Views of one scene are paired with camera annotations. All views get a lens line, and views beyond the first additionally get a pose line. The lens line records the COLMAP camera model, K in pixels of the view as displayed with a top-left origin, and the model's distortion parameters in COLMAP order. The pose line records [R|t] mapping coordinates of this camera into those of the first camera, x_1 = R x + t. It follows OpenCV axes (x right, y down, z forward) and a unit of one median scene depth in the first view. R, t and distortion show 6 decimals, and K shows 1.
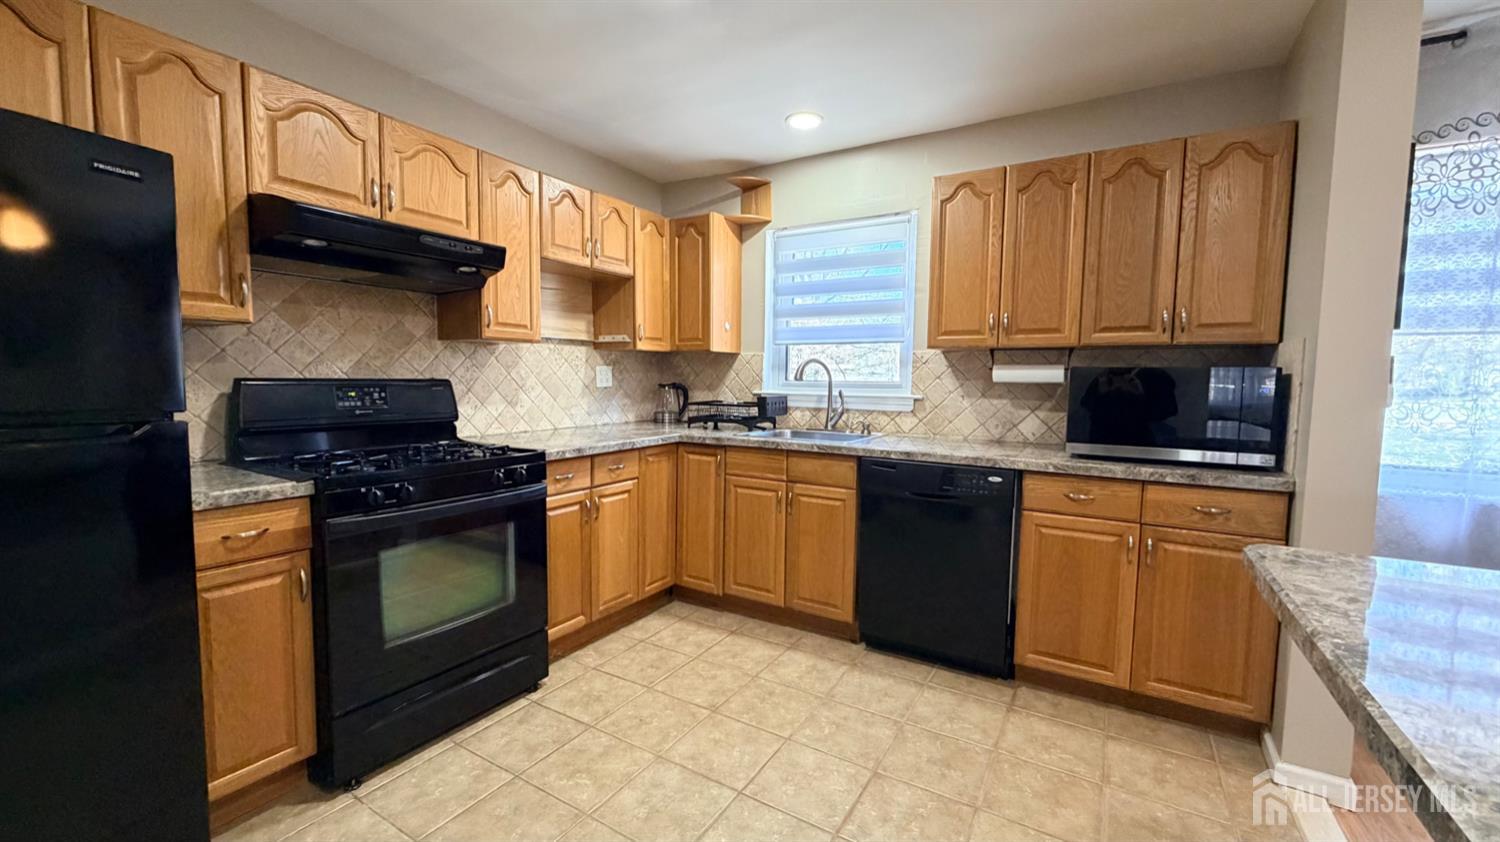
lens RADIAL K [[599.0, 0, 736.4], [0, 599.0, 420.8], [0, 0, 1]] dist [-0.004251, 0.000962]
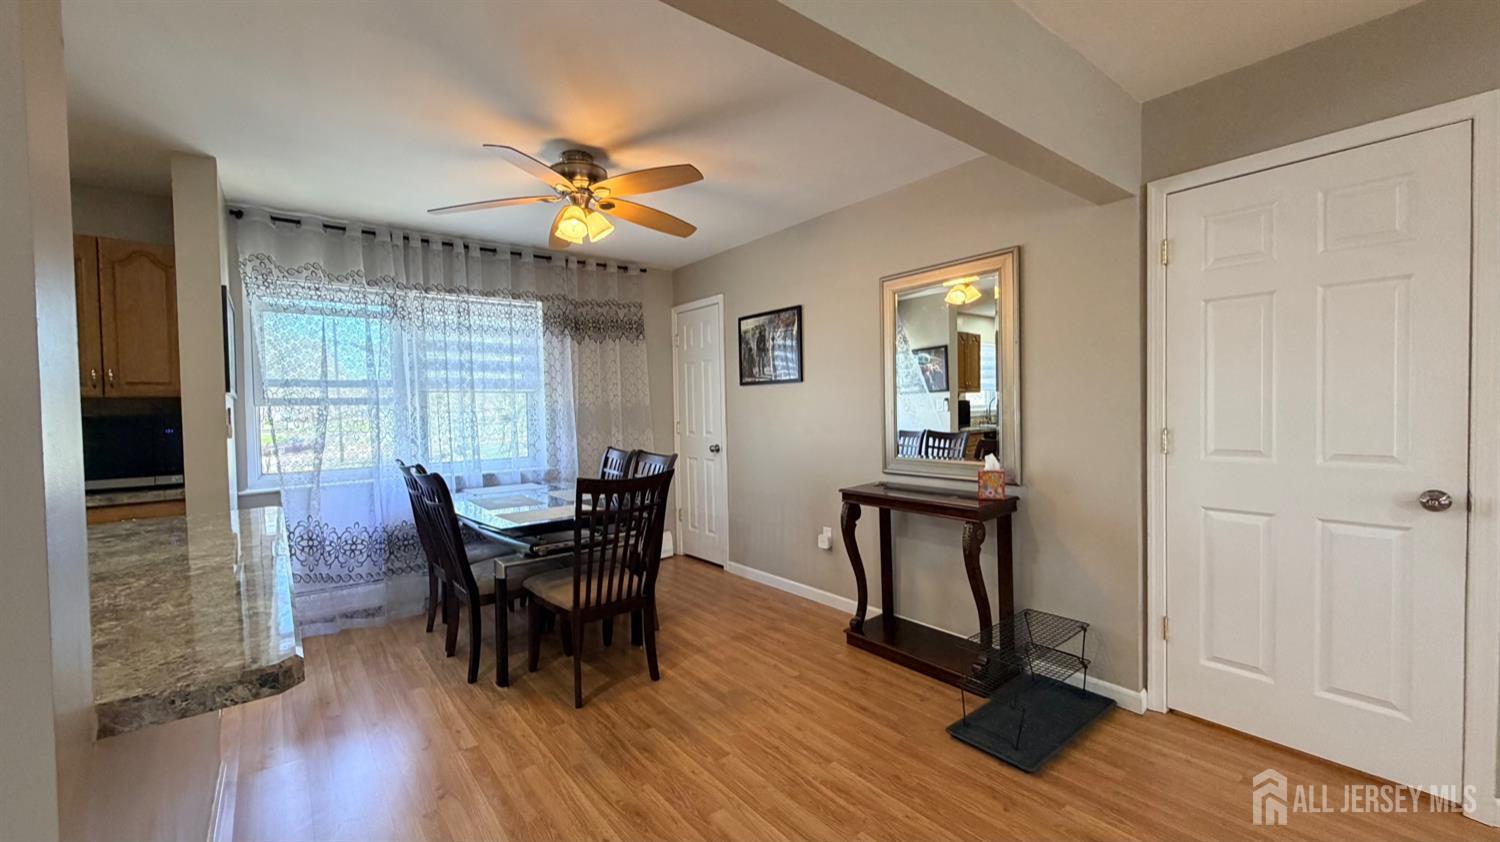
lens RADIAL K [[599.0, 0, 757.6], [0, 599.0, 421.5], [0, 0, 1]] dist [-0.004251, 0.000962]
pose [[0.327575, -0.045802, 0.943714, -0.007300], [0.093788, 0.995467, 0.015759, 0.028959], [-0.940159, 0.083347, 0.330386, -0.651785]]
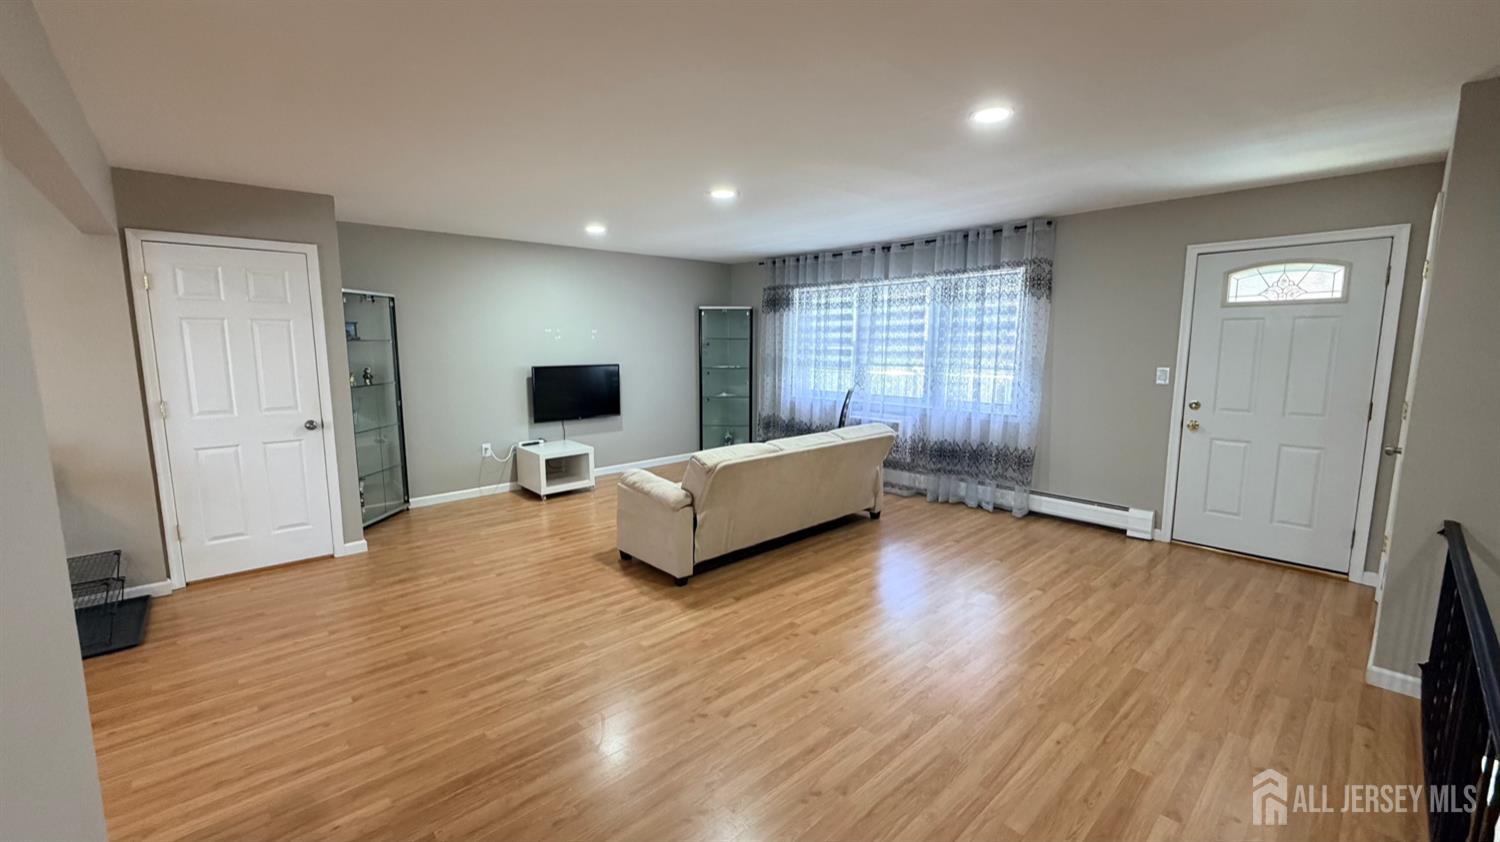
lens RADIAL K [[599.0, 0, 736.8], [0, 599.0, 424.1], [0, 0, 1]] dist [-0.004251, 0.000962]
pose [[-0.958794, -0.050651, 0.279551, -0.622539], [0.010677, 0.976860, 0.213611, -0.123435], [-0.283902, 0.207793, -0.936067, 0.025167]]
